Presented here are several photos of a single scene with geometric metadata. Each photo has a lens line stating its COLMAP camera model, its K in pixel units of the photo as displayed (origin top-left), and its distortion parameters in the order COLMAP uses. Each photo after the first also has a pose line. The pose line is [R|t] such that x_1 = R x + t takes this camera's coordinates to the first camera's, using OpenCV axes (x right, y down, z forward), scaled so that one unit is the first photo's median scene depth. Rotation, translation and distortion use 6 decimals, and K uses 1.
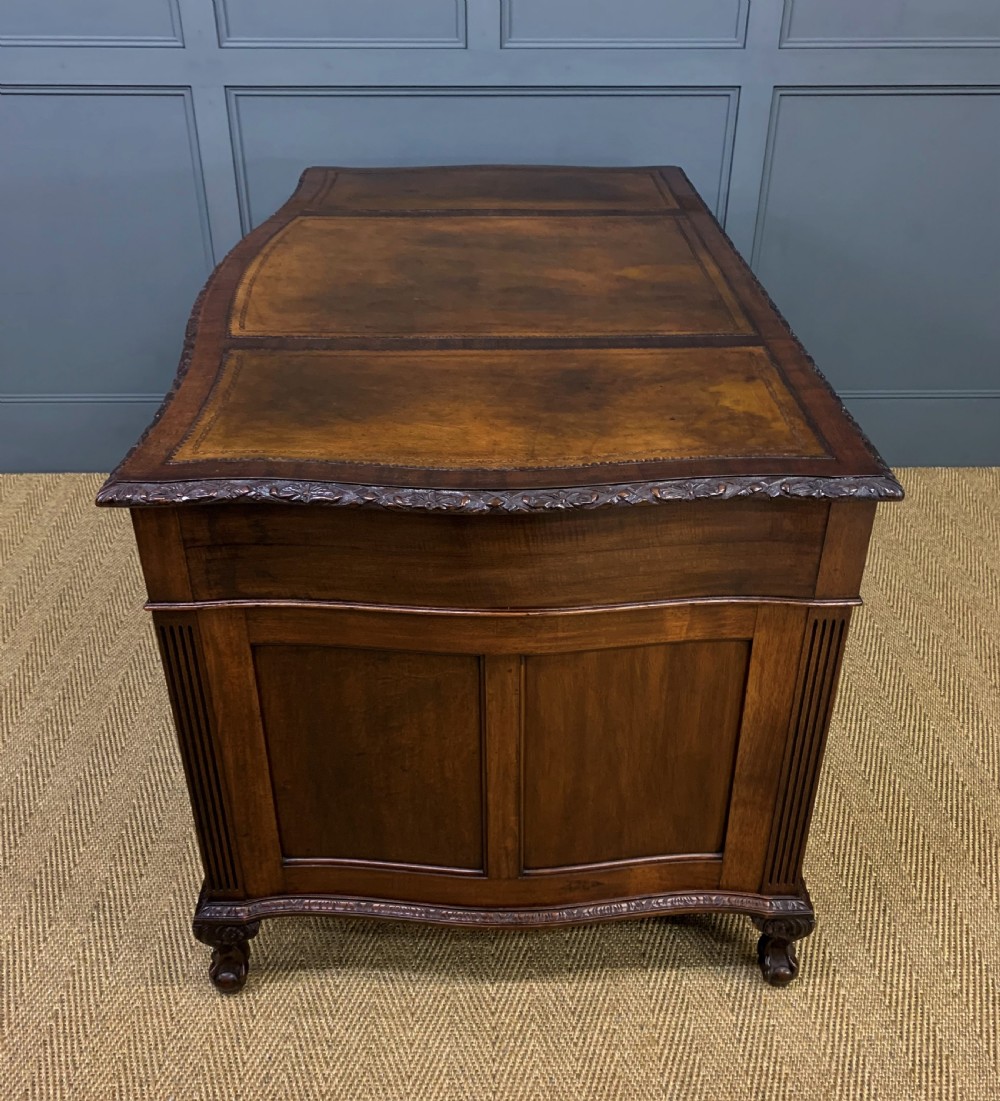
lens RADIAL K [[1093.1, 0, 494.8], [0, 1093.1, 568.5], [0, 0, 1]] dist [0.008120, 0.015413]
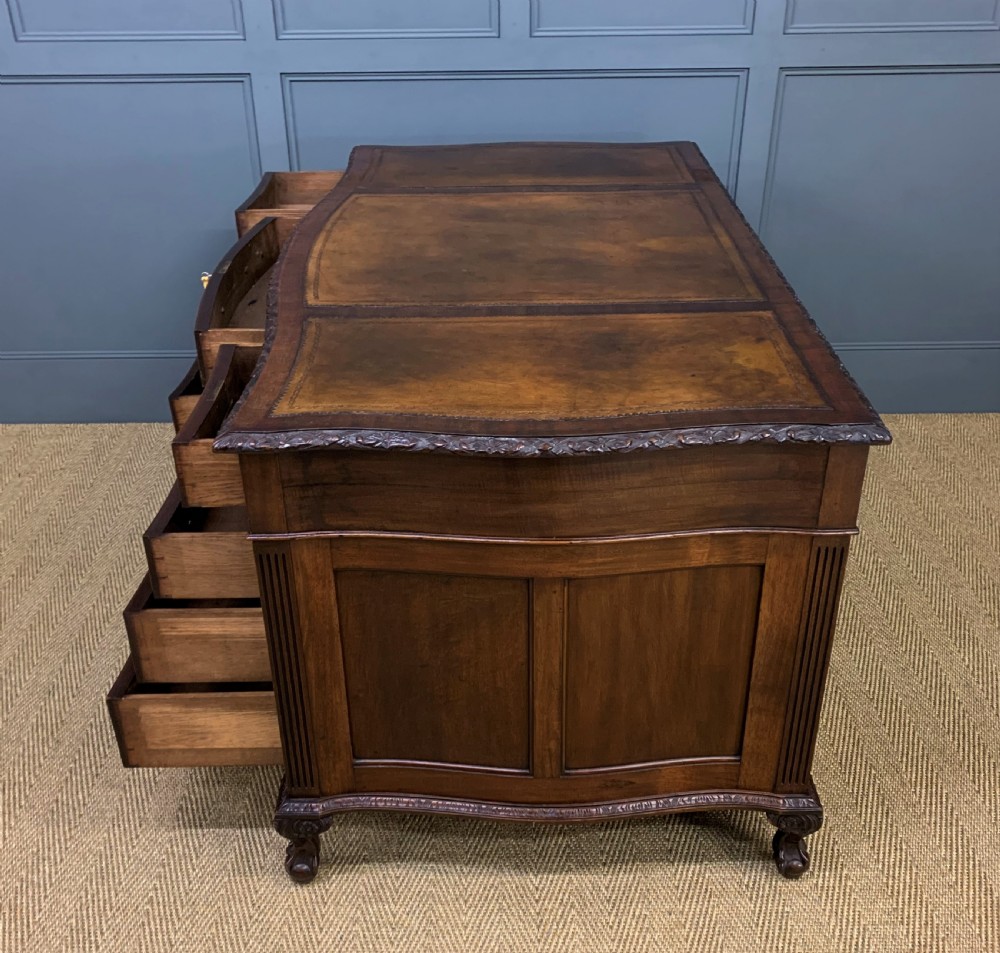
lens RADIAL K [[1084.3, 0, 489.2], [0, 1084.3, 480.6], [0, 0, 1]] dist [0.023441, -0.012806]
pose [[0.999841, -0.004229, -0.017298, -0.029869], [0.003700, 0.999526, -0.030547, 0.008463], [0.017419, 0.030478, 0.999384, -0.132587]]
